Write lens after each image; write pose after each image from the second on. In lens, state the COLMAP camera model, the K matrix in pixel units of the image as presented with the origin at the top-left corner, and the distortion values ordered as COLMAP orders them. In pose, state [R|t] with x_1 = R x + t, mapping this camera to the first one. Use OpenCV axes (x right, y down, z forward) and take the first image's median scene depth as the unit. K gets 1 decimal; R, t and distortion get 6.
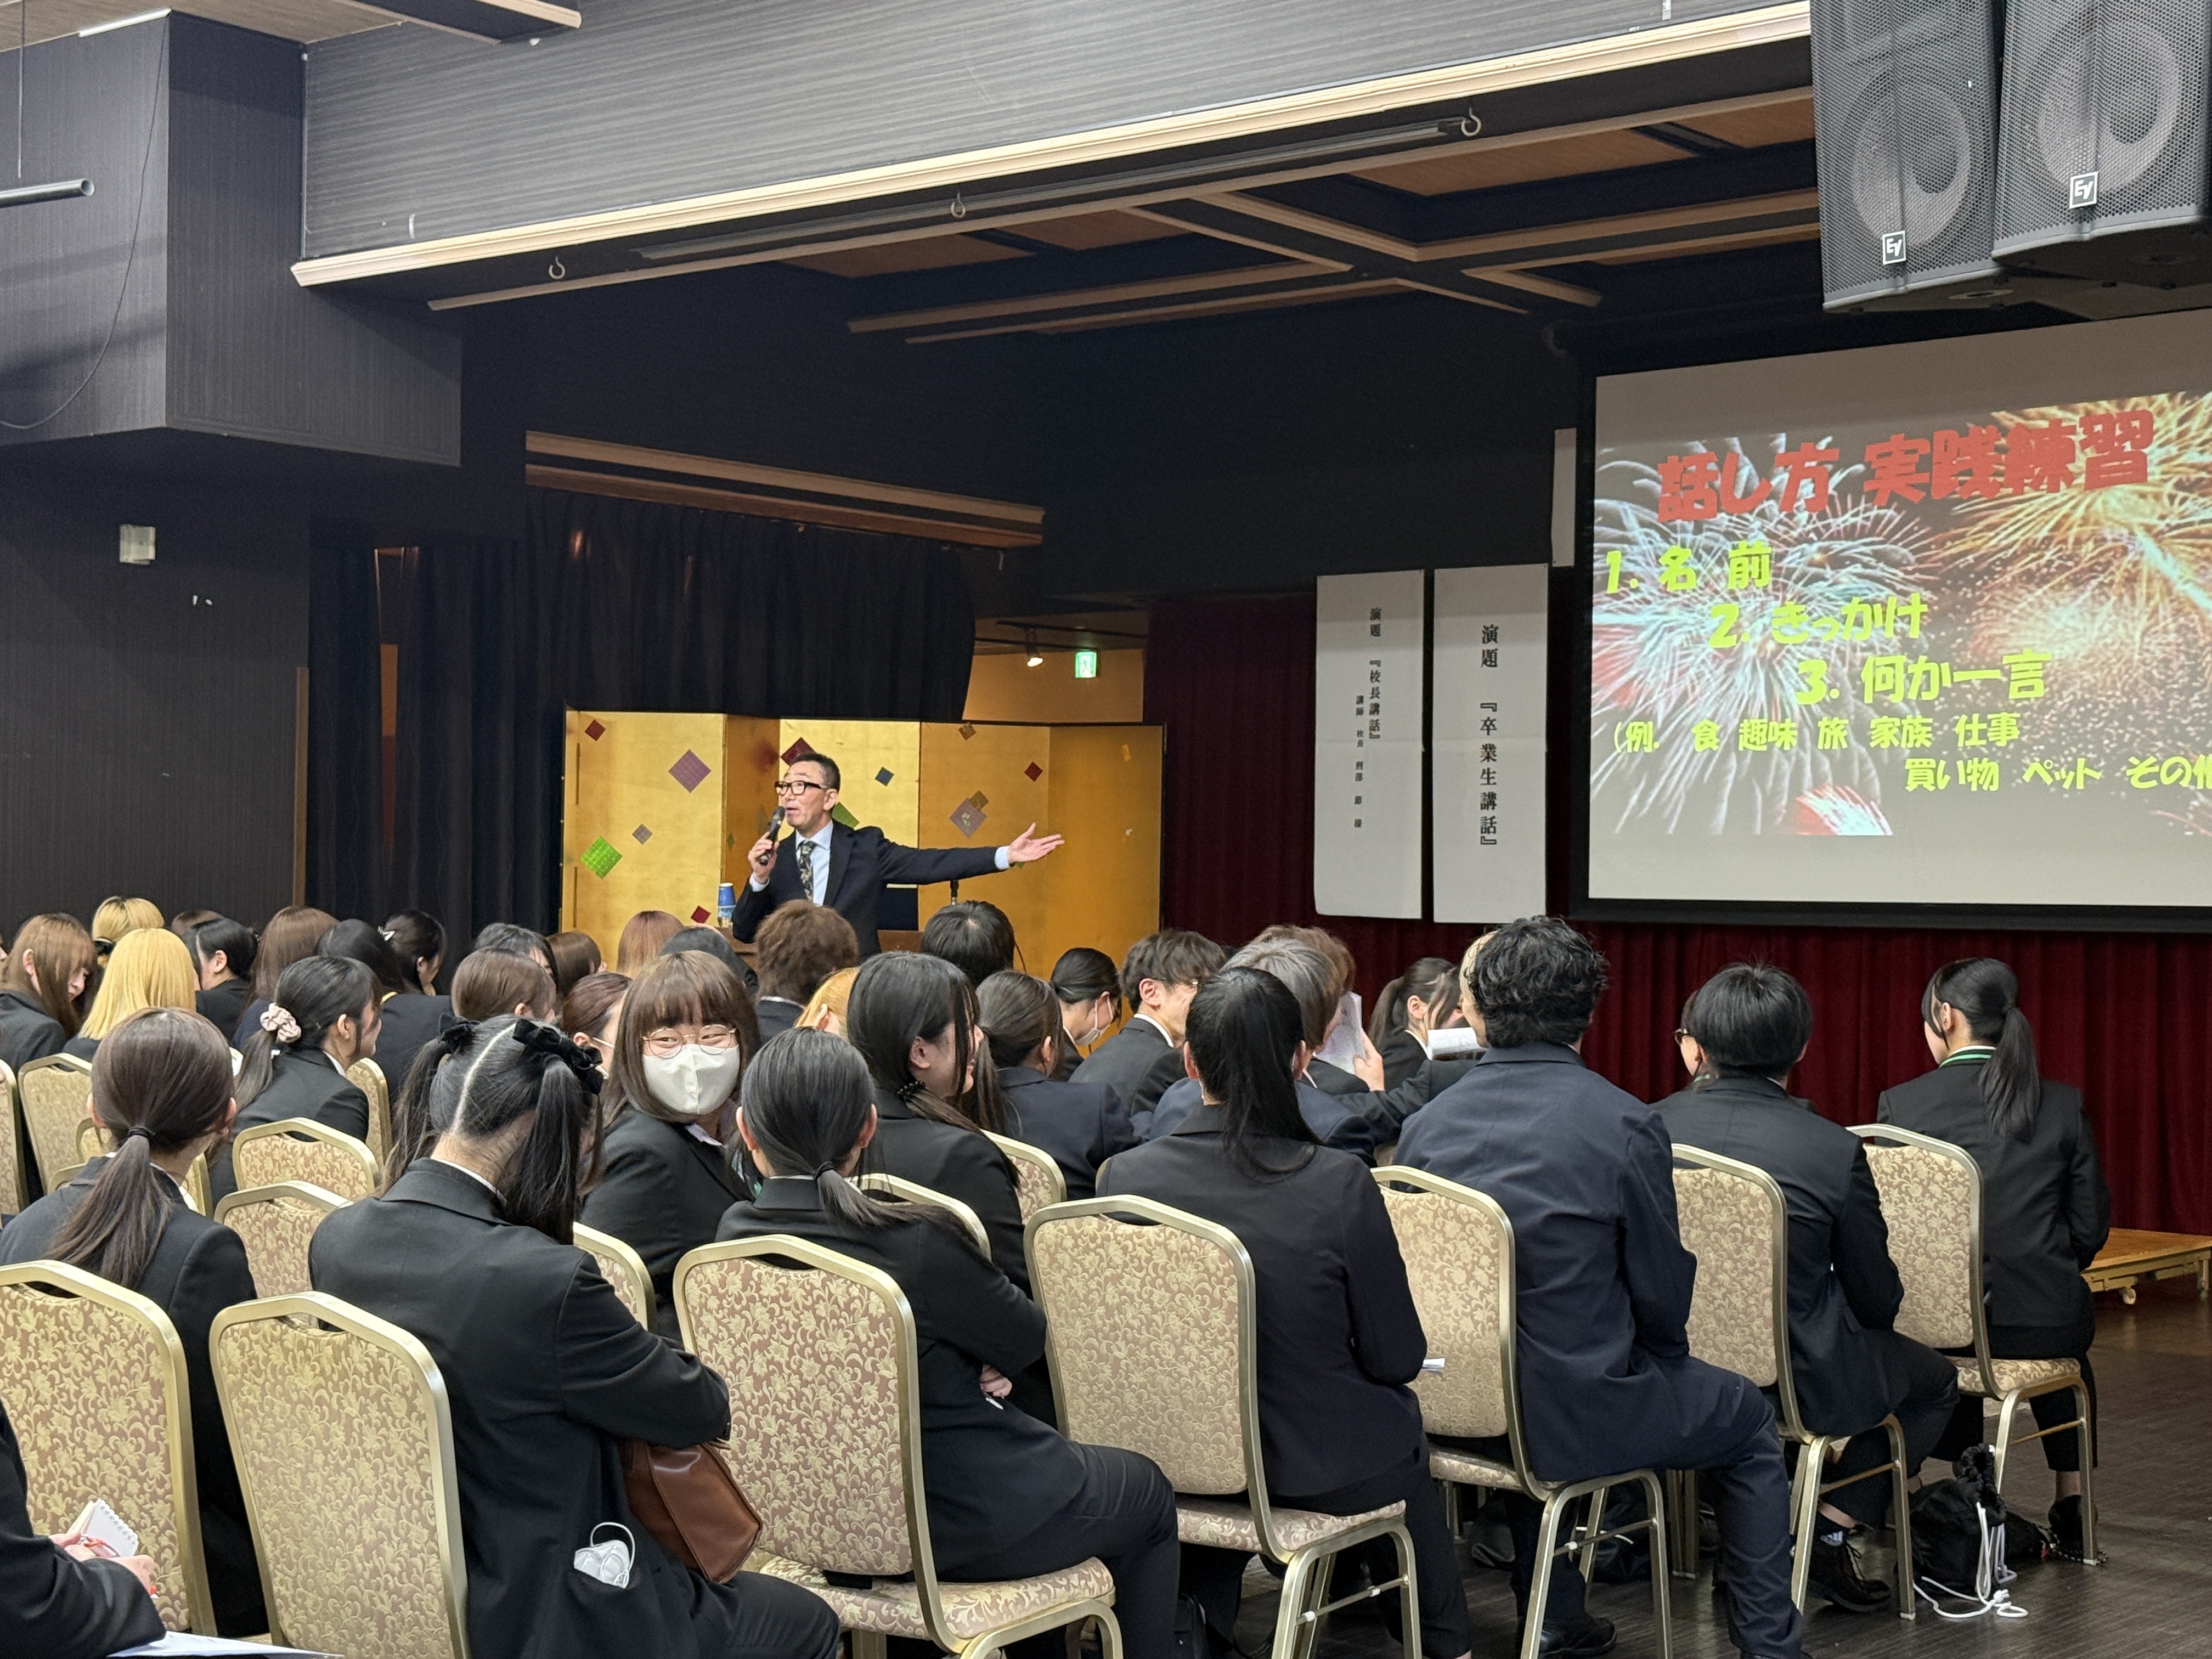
lens RADIAL K [[3231.1, 0, 1106.0], [0, 3231.1, 829.5], [0, 0, 1]] dist [0.045691, 0.094906]
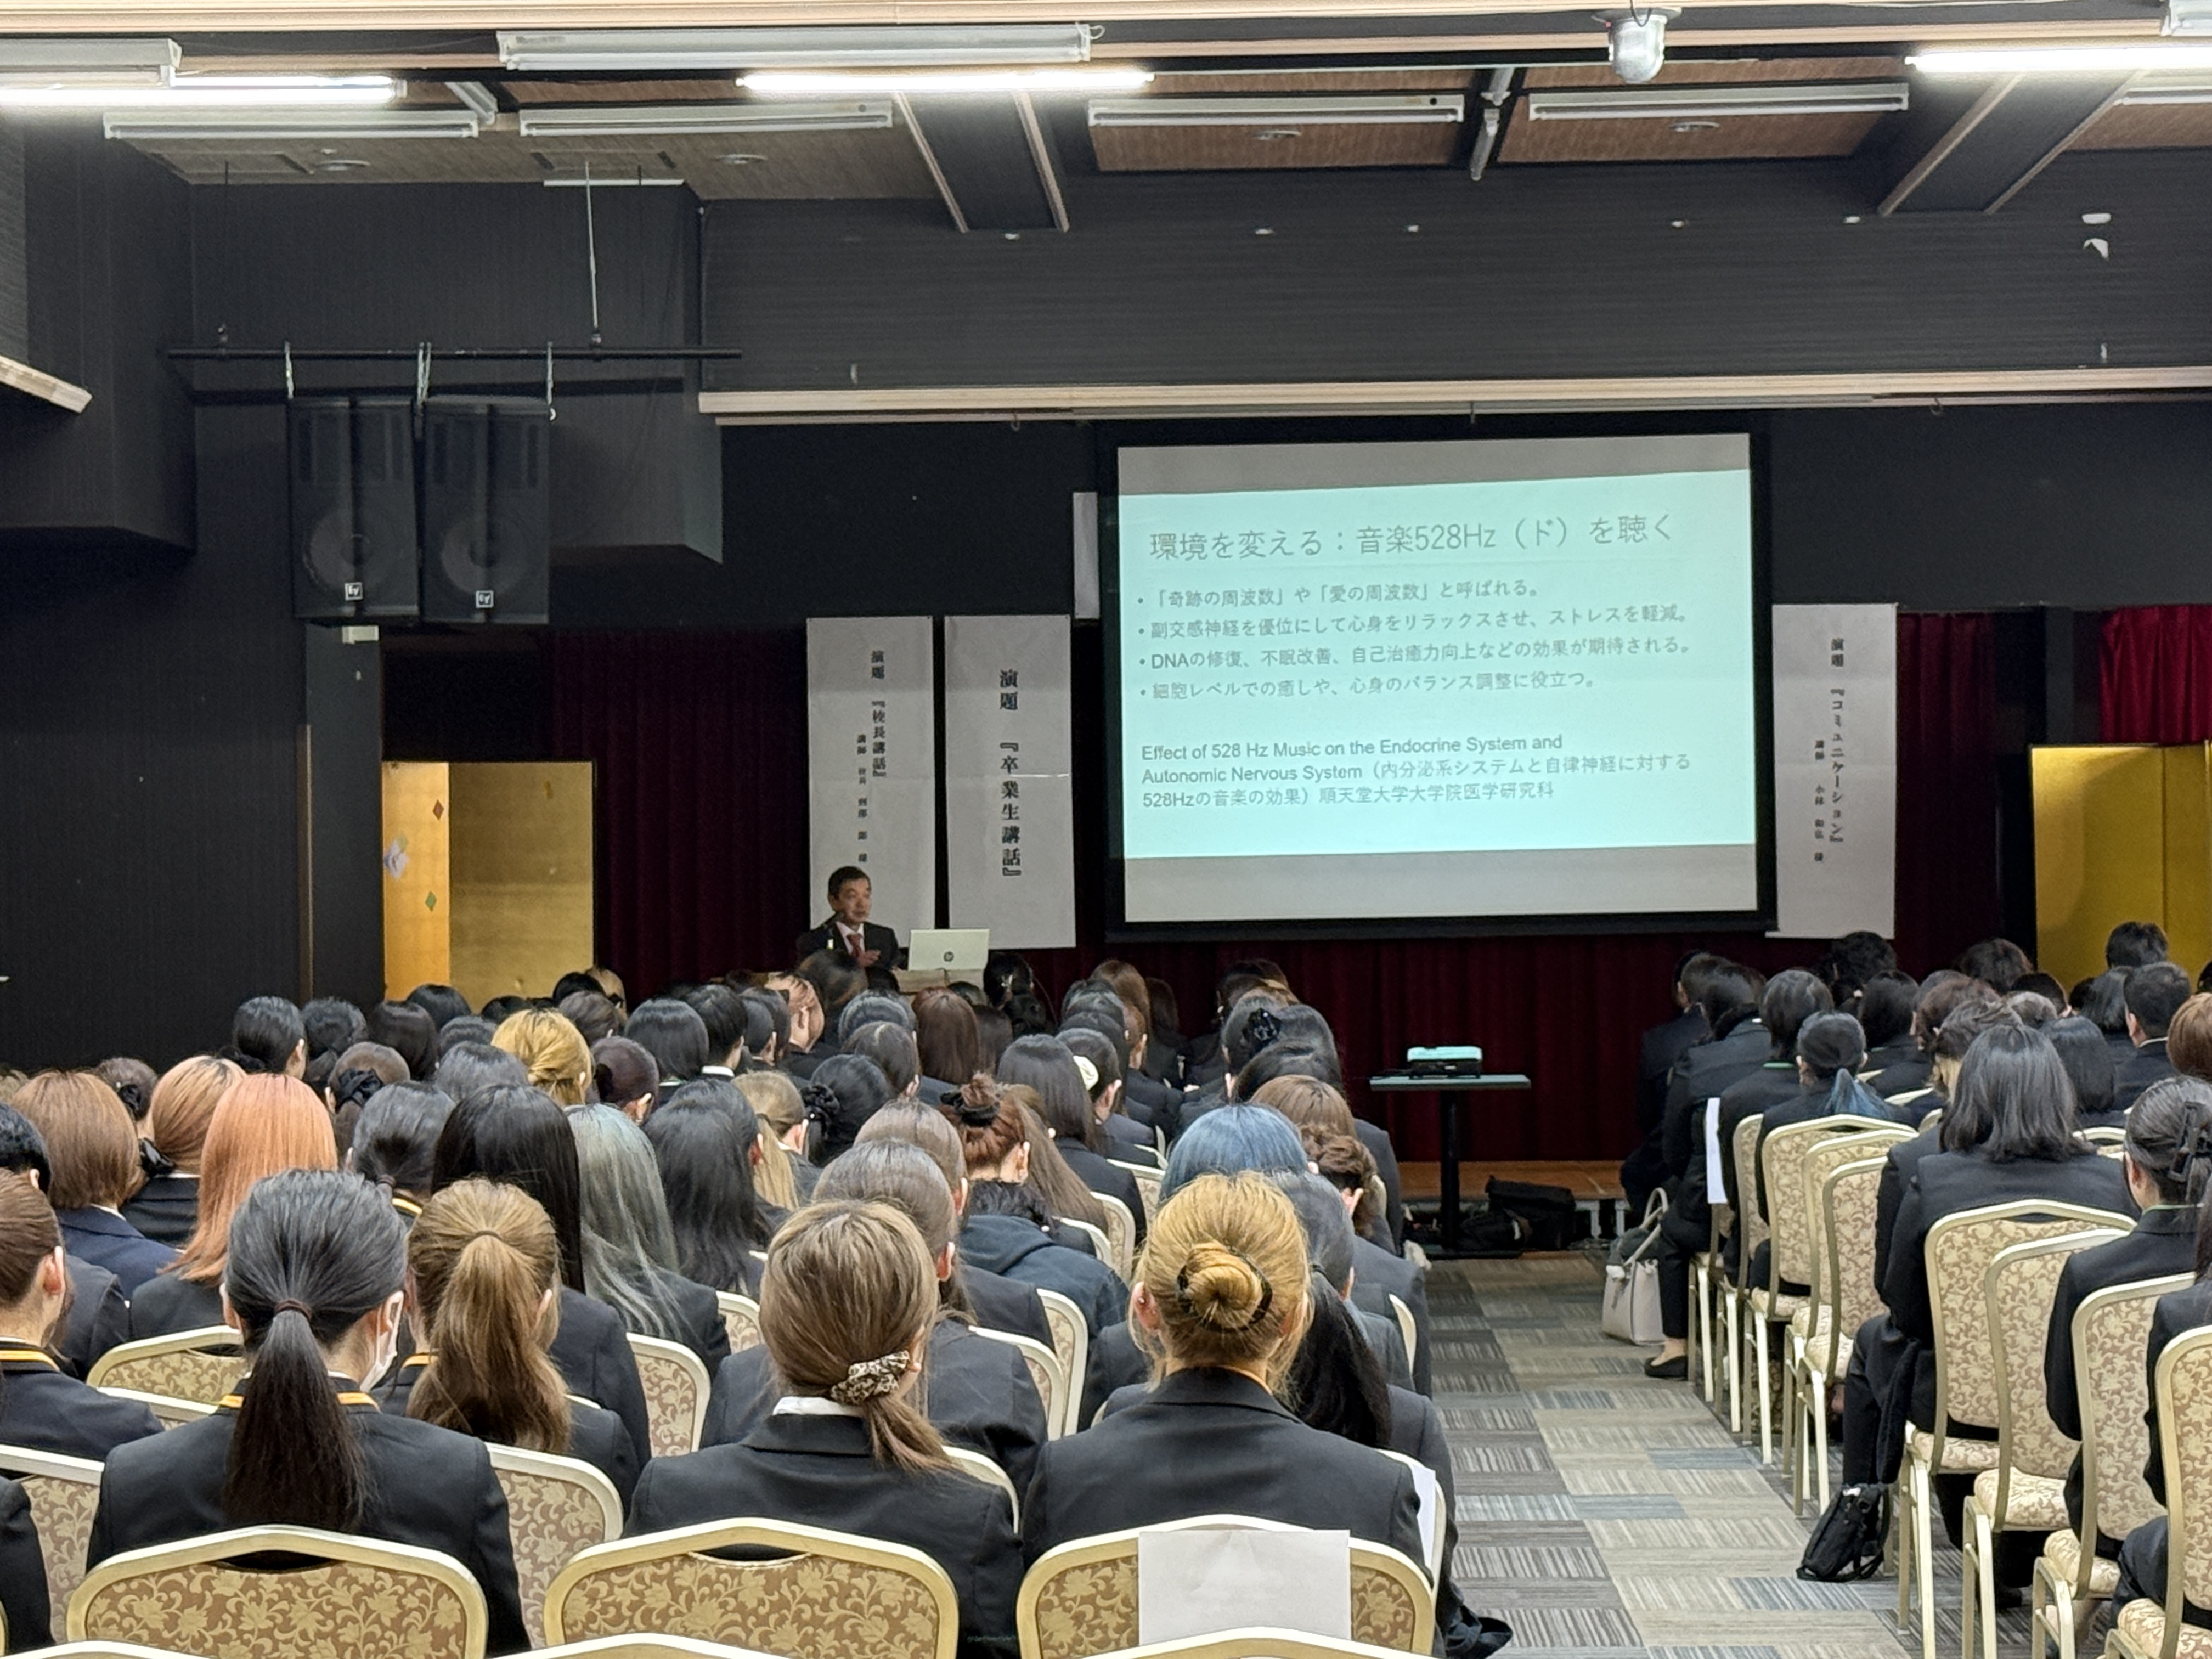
lens RADIAL K [[5188.5, 0, 1106.0], [0, 5188.5, 829.5], [0, 0, 1]] dist [0.026831, -0.130379]
pose [[0.792802, -0.019072, 0.609180, -0.903519], [0.017328, 0.999812, 0.008750, -0.024976], [-0.609233, 0.003619, 0.792983, -0.381927]]
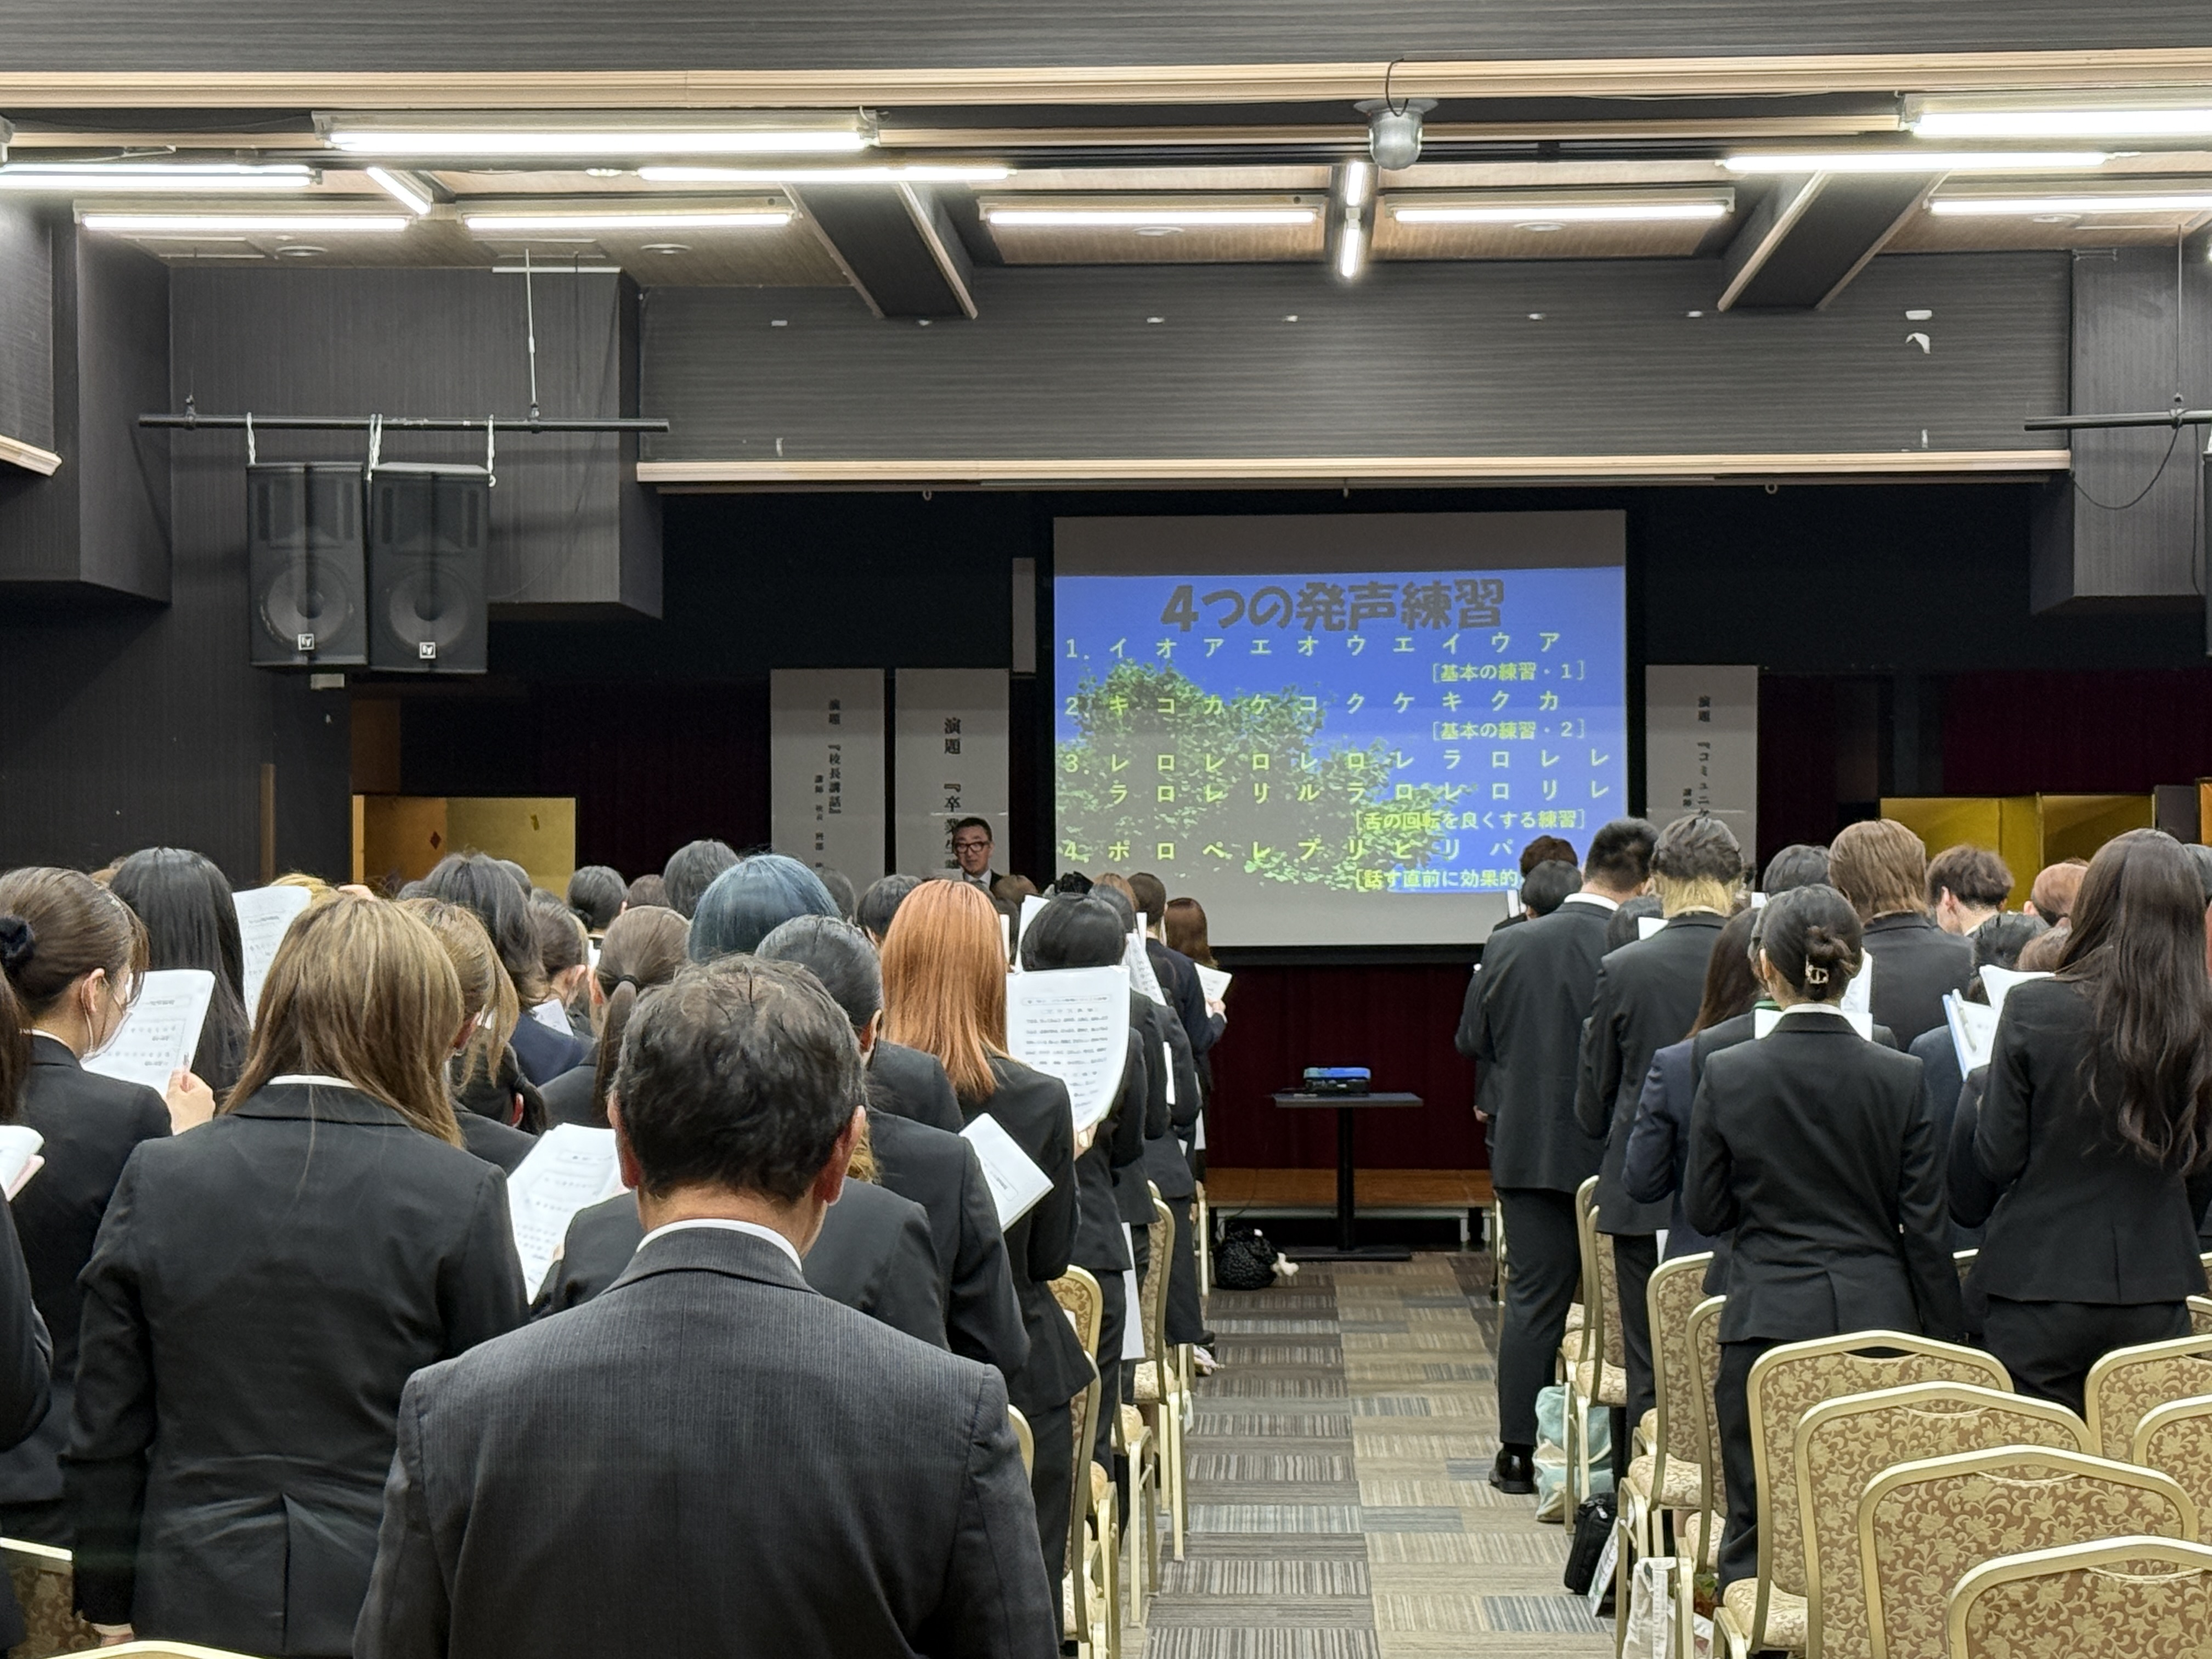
lens RADIAL K [[4534.7, 0, 1108.6], [0, 4534.7, 795.6], [0, 0, 1]] dist [0.010472, 0.311736]
pose [[0.797646, -0.003602, 0.603116, -0.835329], [0.007606, 0.999963, -0.004088, -0.027748], [-0.603078, 0.007848, 0.797643, -0.355733]]
